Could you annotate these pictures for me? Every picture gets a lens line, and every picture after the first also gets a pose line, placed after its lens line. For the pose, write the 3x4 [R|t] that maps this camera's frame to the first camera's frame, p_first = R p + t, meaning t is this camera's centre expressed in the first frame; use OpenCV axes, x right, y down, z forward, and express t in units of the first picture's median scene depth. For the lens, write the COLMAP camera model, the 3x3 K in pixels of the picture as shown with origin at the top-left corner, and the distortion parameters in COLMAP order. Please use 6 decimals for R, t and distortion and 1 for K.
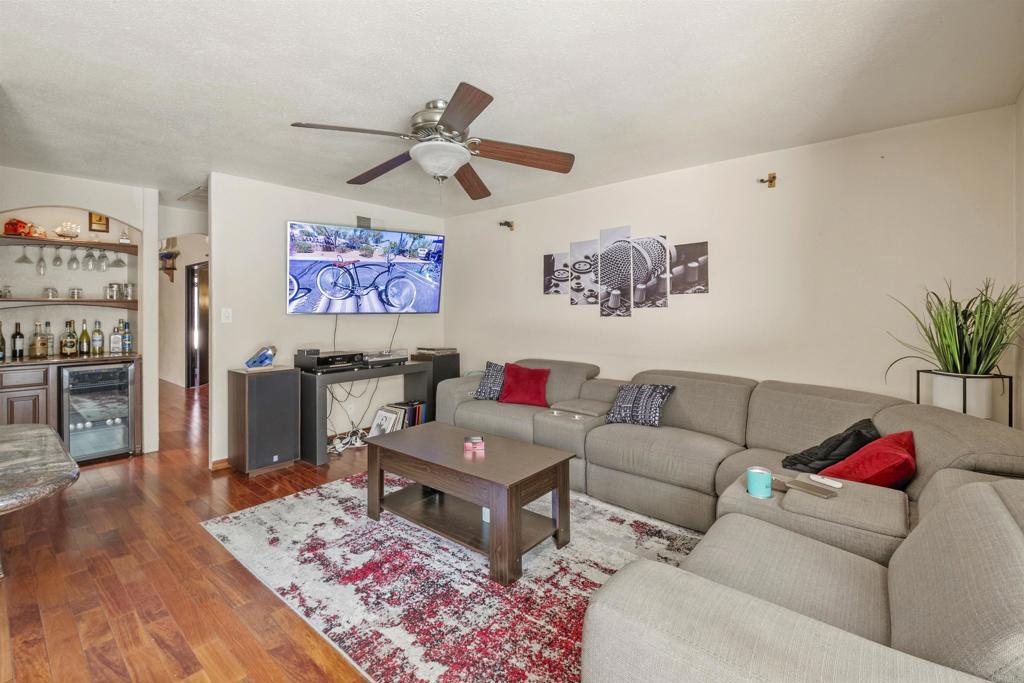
lens RADIAL K [[461.9, 0, 510.5], [0, 461.9, 310.9], [0, 0, 1]] dist [0.018349, -0.000466]
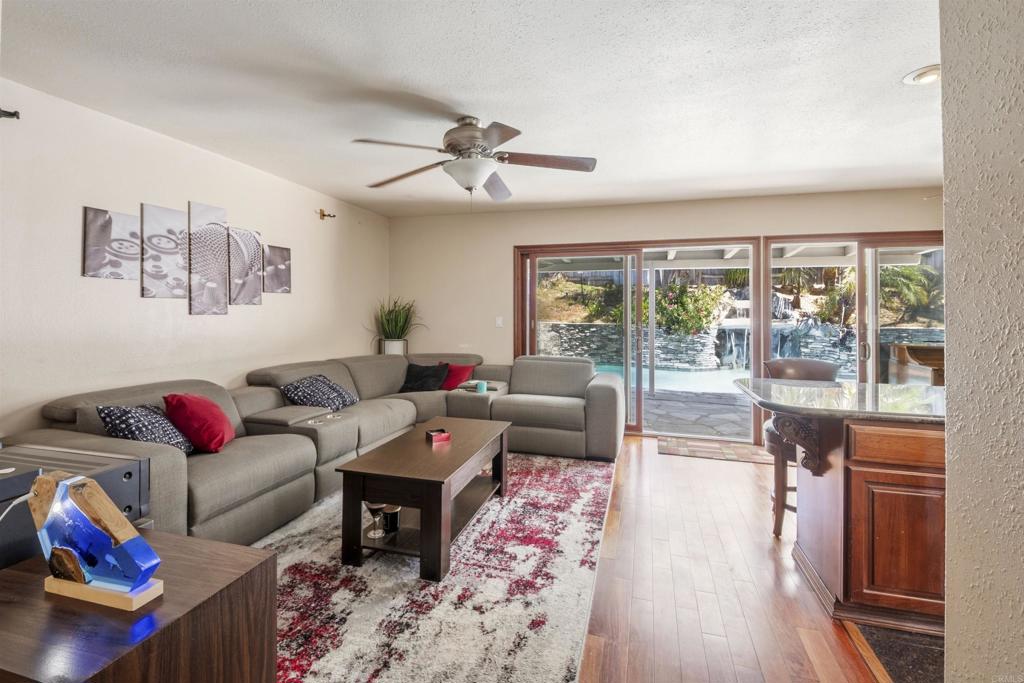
lens RADIAL K [[461.9, 0, 510.5], [0, 461.9, 310.9], [0, 0, 1]] dist [0.018349, -0.000466]
pose [[-0.417973, 0.000459, 0.908459, -1.245237], [-0.007571, 0.999963, -0.003988, 0.006746], [-0.908428, -0.008545, -0.417954, 1.454244]]
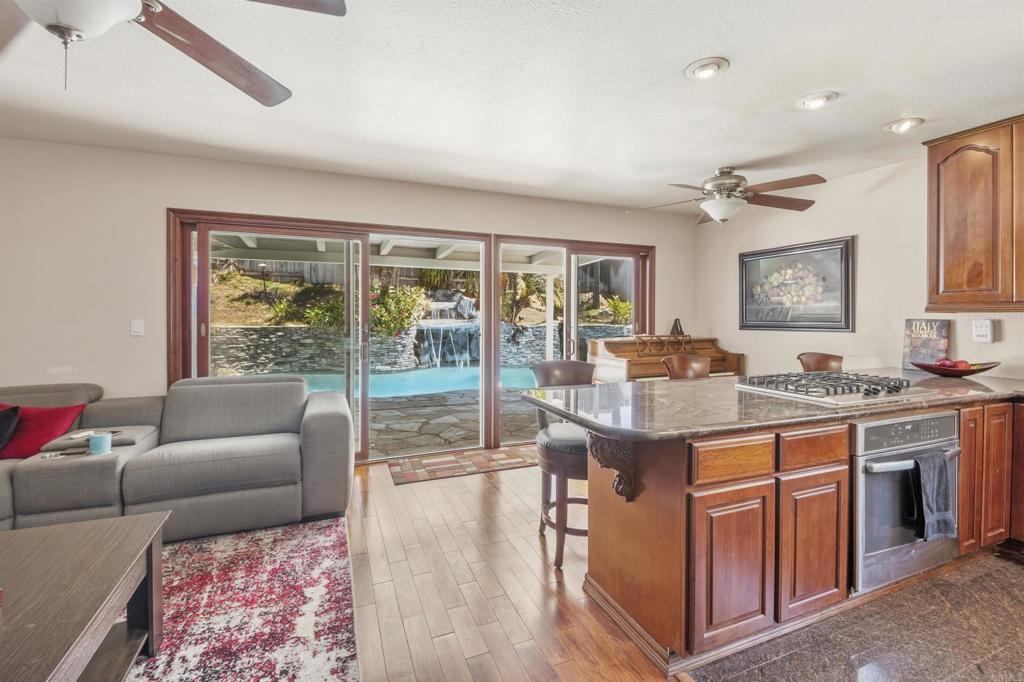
lens RADIAL K [[446.7, 0, 516.8], [0, 446.7, 316.3], [0, 0, 1]] dist [0.022455, -0.018914]
pose [[-0.896419, -0.002549, 0.443201, -0.835036], [-0.002406, 0.999997, 0.000884, 0.011158], [-0.443201, -0.000274, -0.896422, 1.284169]]
